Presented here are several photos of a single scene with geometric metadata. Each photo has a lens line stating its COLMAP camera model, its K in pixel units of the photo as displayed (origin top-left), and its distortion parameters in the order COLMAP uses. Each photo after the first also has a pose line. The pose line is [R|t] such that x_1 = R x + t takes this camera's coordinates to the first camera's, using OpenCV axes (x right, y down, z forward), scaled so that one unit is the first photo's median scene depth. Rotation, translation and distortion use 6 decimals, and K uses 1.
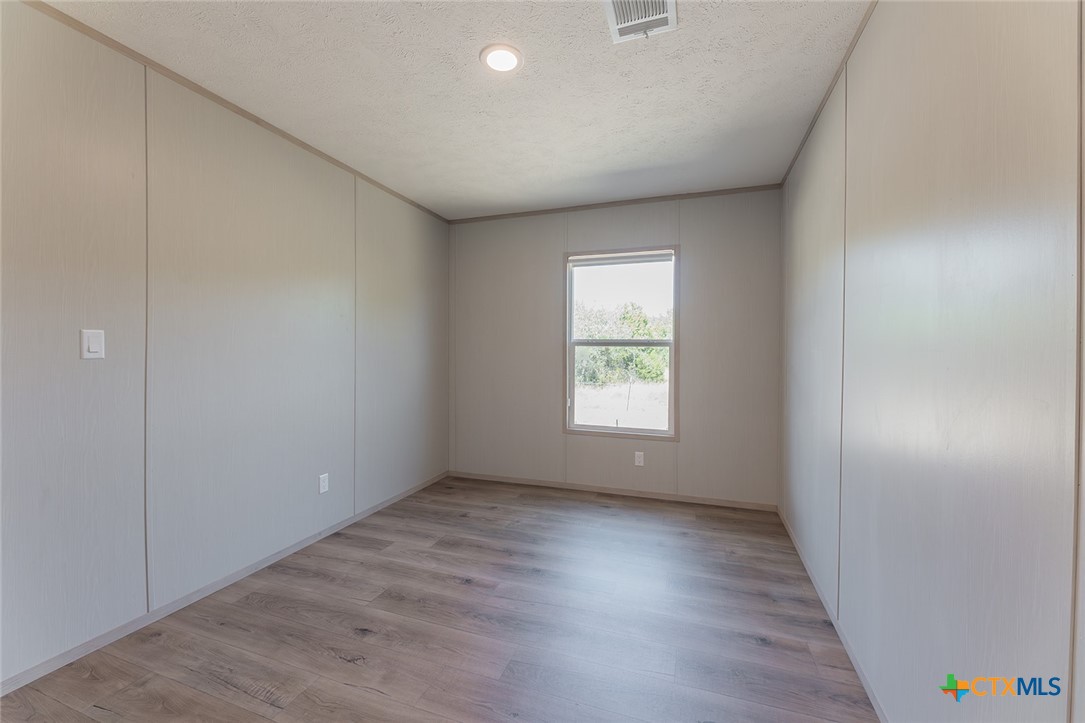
lens RADIAL K [[444.1, 0, 535.0], [0, 444.1, 353.5], [0, 0, 1]] dist [-0.002676, -0.000769]
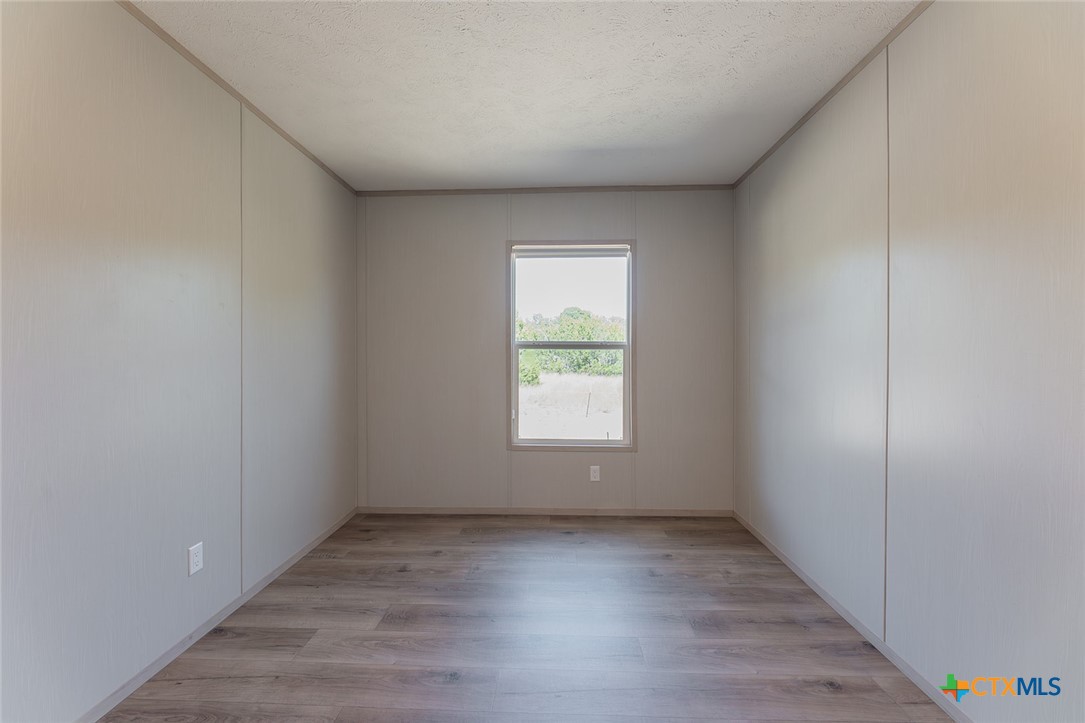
lens RADIAL K [[444.1, 0, 535.0], [0, 444.1, 353.5], [0, 0, 1]] dist [-0.002676, -0.000769]
pose [[0.953382, -0.005302, 0.301719, -0.168129], [0.008022, 0.999938, -0.007776, -0.000902], [-0.301659, 0.009834, 0.953365, 0.191518]]
